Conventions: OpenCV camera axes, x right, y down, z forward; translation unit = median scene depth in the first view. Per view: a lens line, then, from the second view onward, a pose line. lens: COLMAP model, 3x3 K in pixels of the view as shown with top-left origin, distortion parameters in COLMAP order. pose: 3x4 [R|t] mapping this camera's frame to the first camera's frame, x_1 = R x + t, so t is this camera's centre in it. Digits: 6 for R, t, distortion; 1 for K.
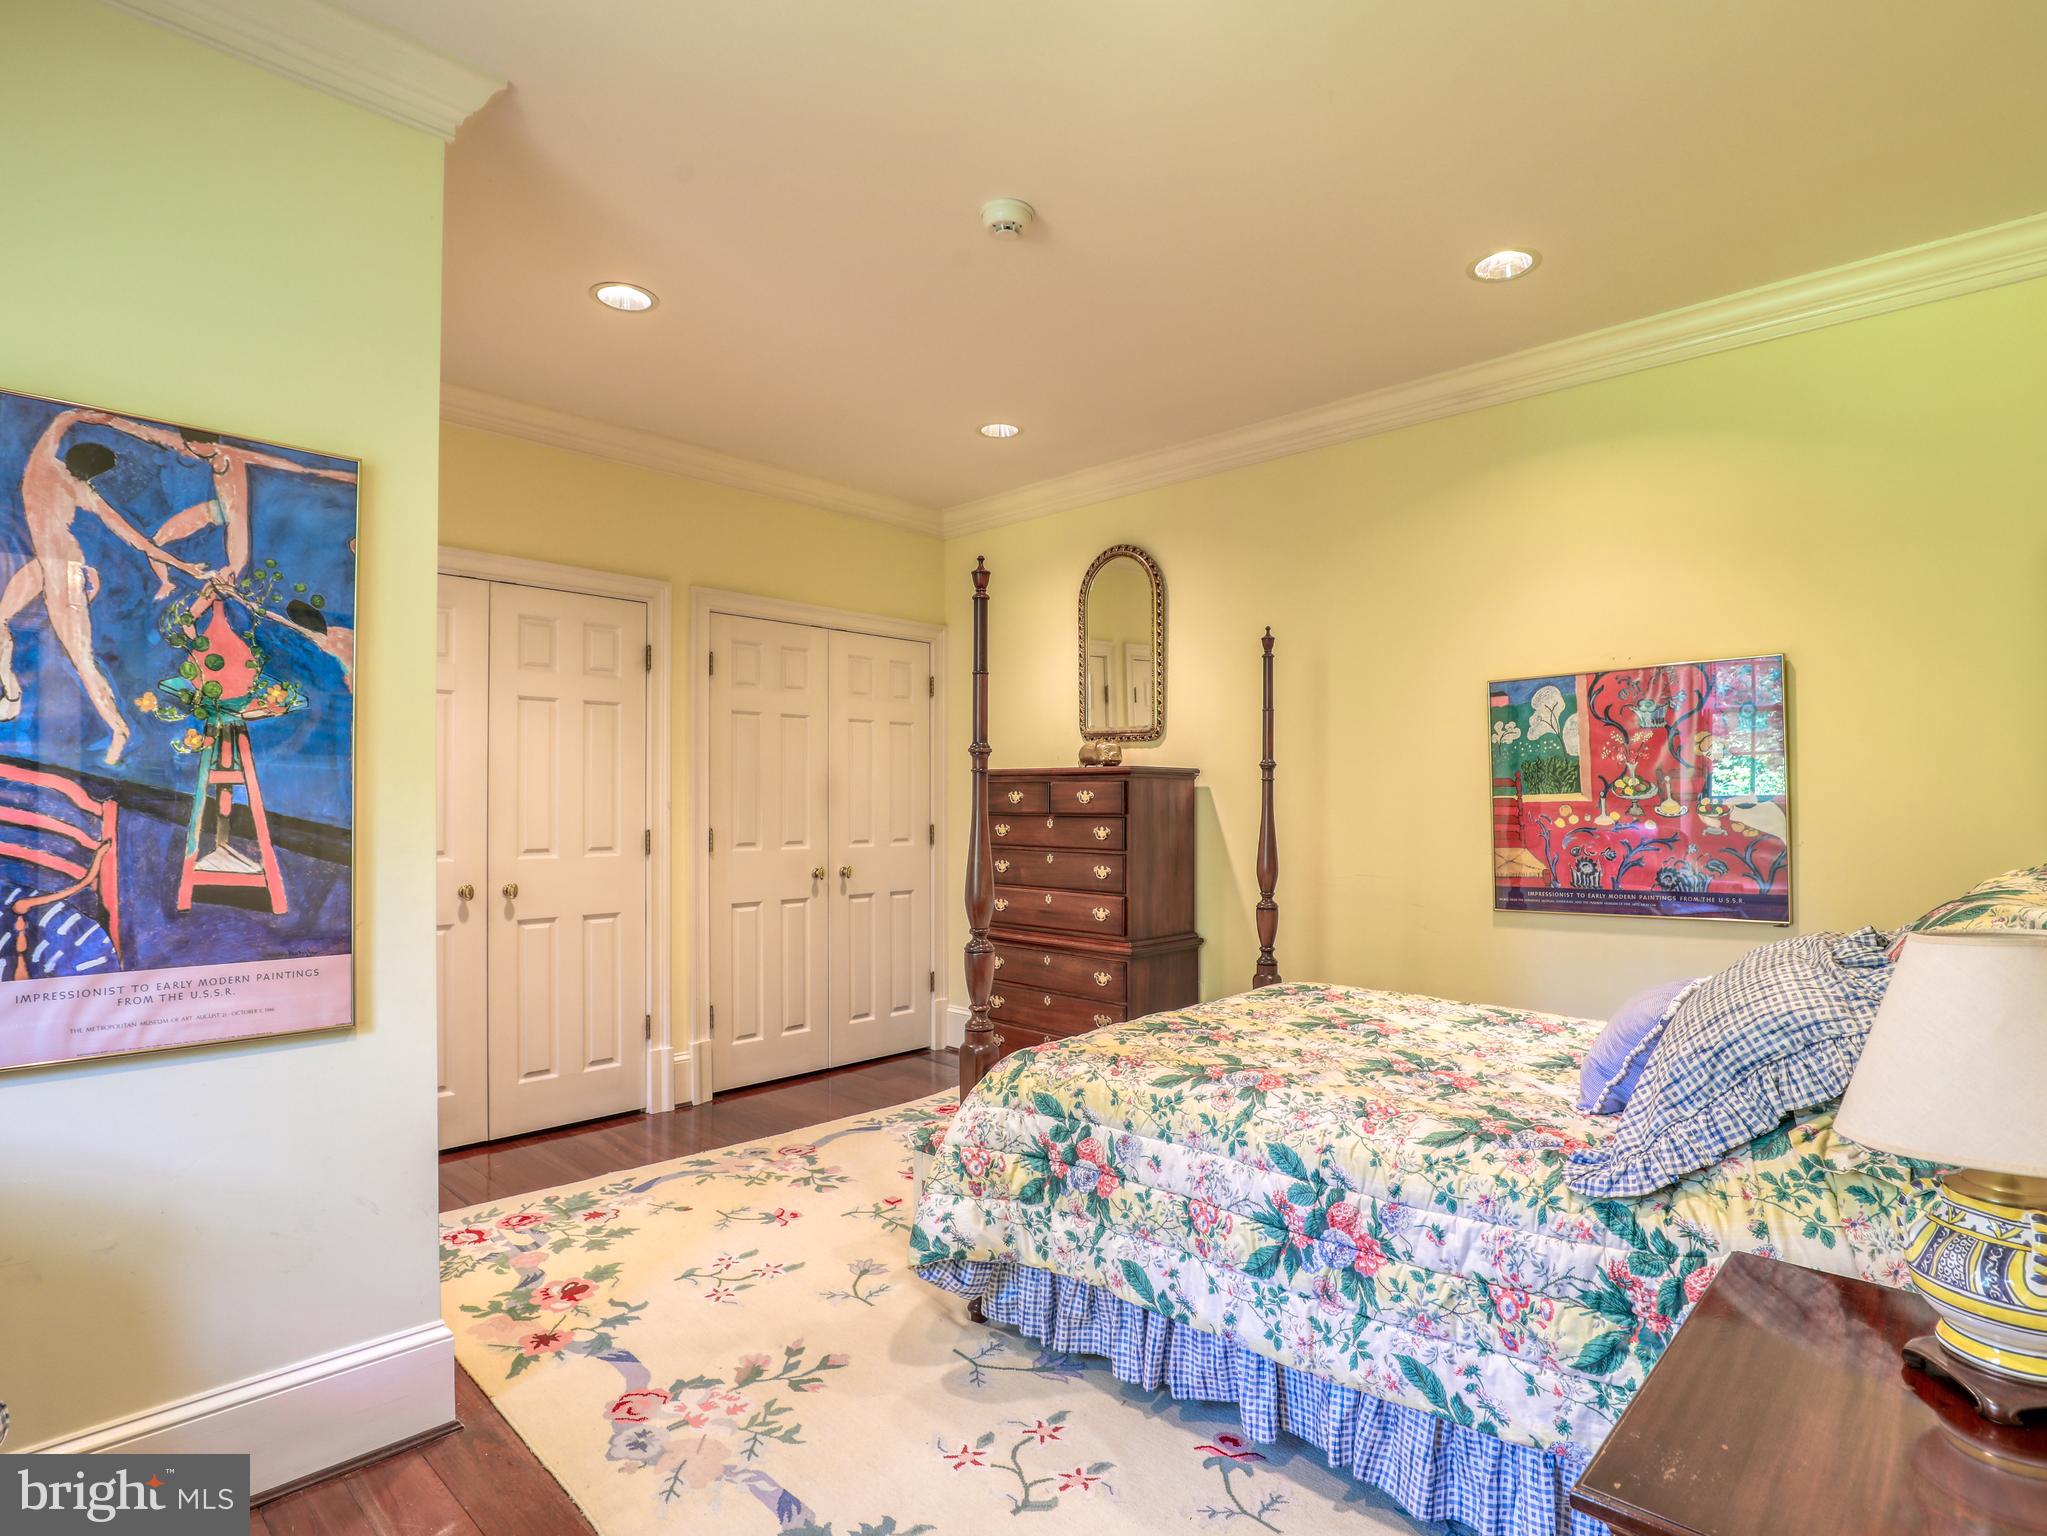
lens RADIAL K [[1077.0, 0, 1021.7], [0, 1077.0, 780.0], [0, 0, 1]] dist [-0.031855, 0.001943]
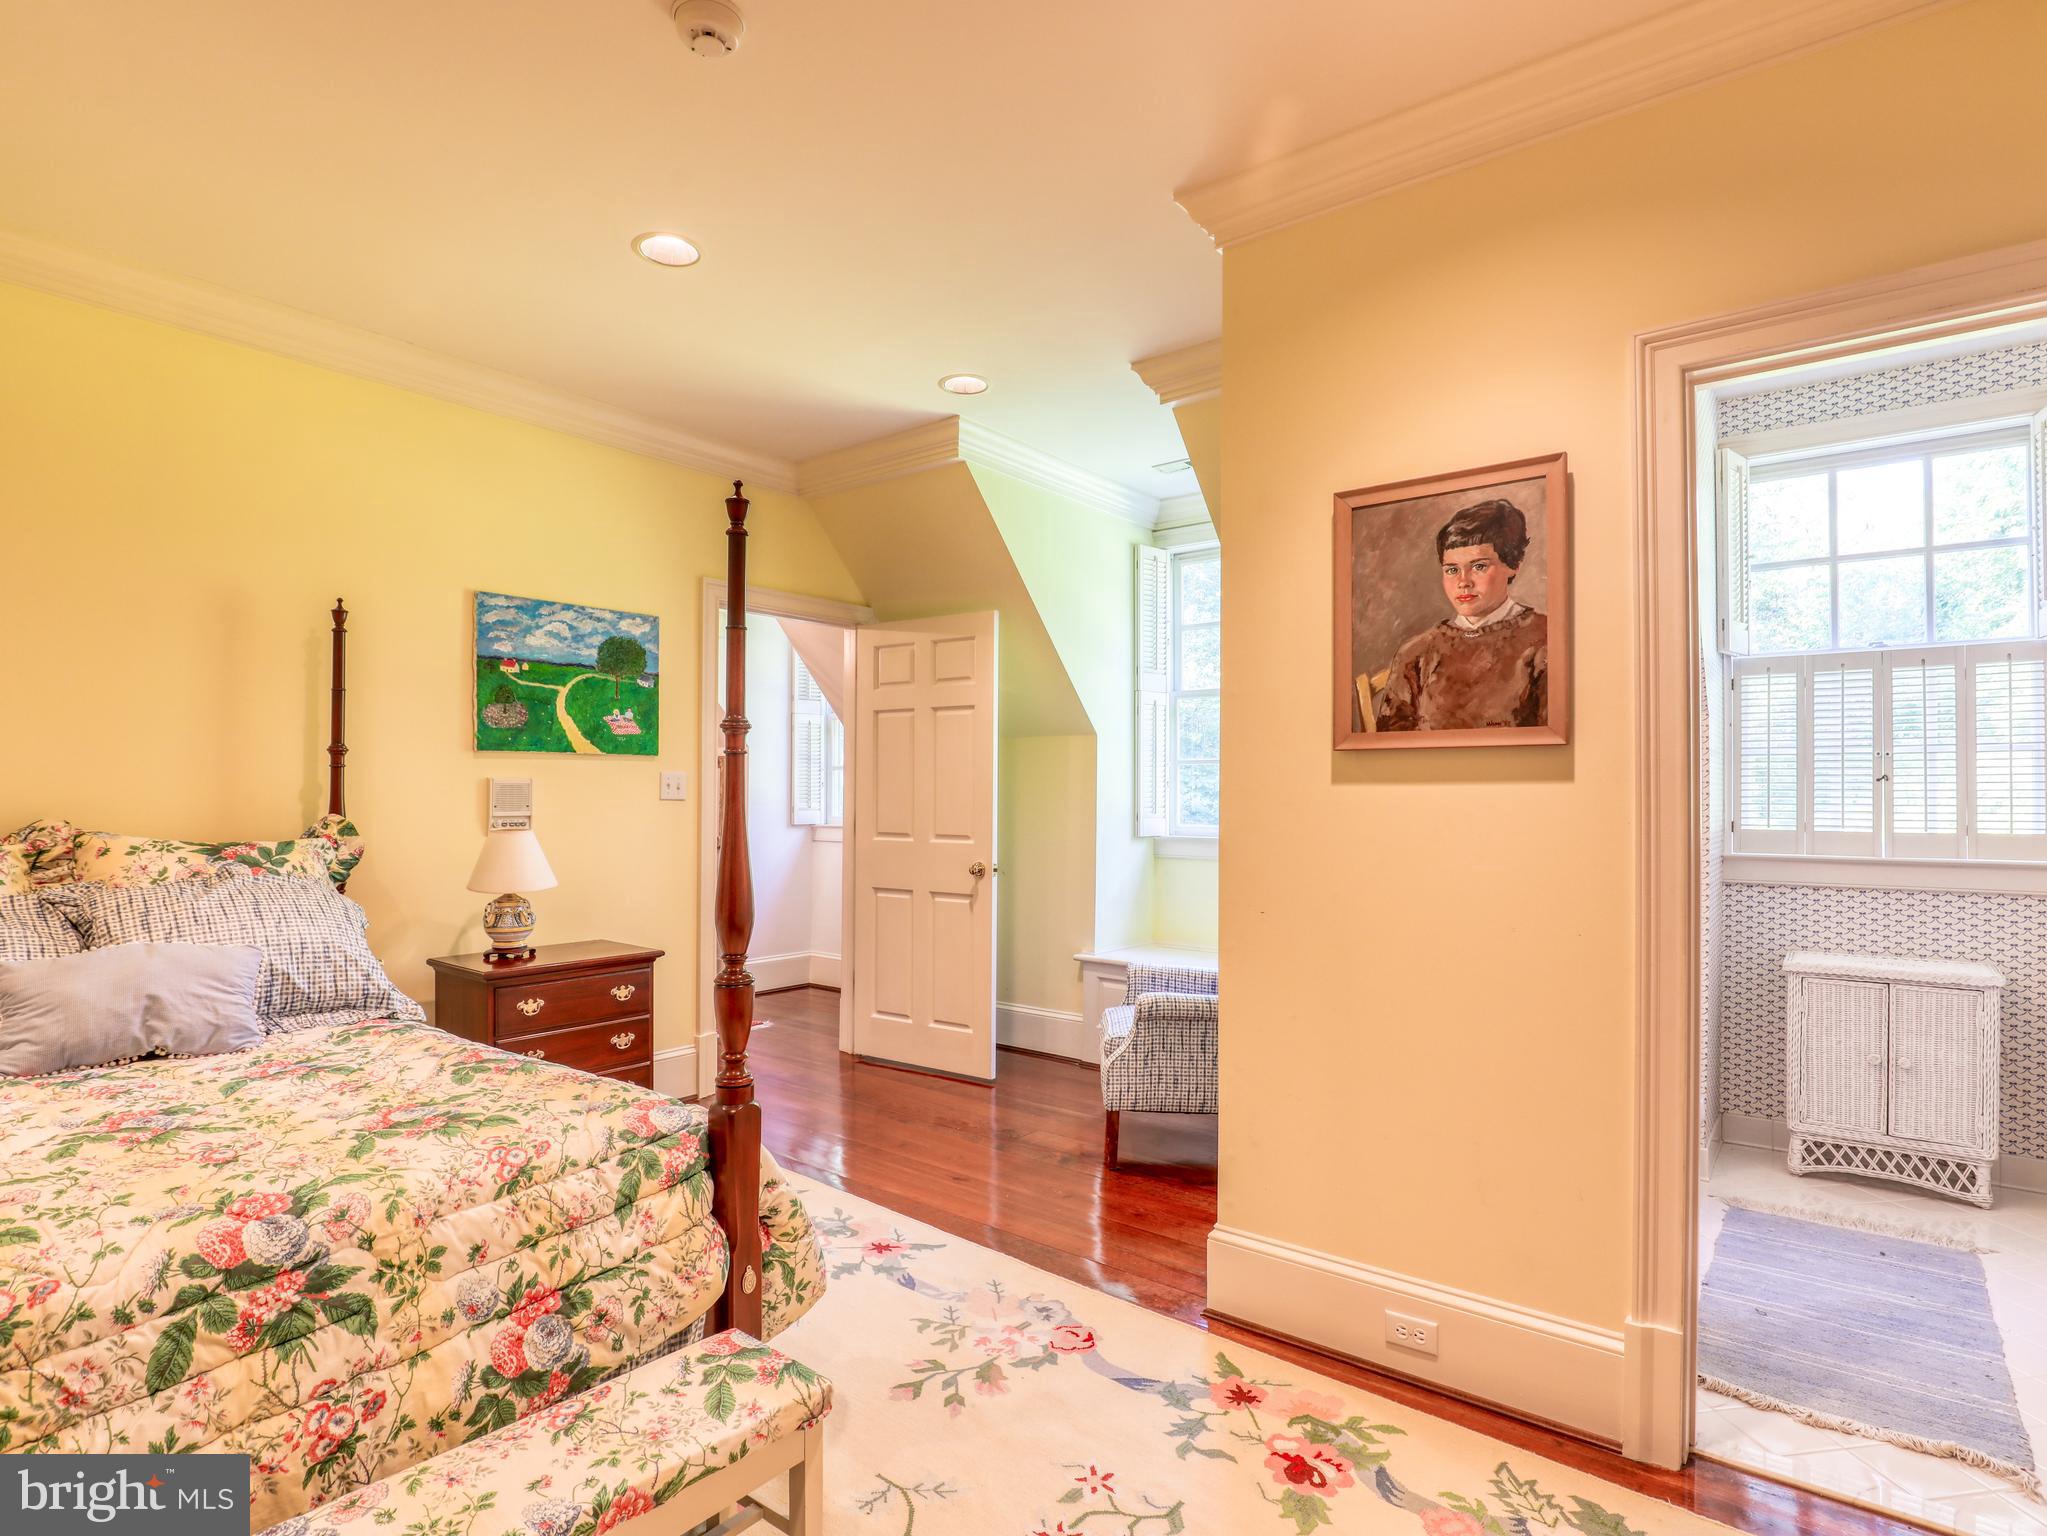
lens RADIAL K [[1077.0, 0, 1028.8], [0, 1077.0, 777.0], [0, 0, 1]] dist [-0.031855, 0.001943]
pose [[-0.994753, 0.001472, -0.102297, -0.225121], [0.004110, 0.999664, -0.025577, 0.035817], [0.102225, -0.025863, -0.994425, 2.345482]]
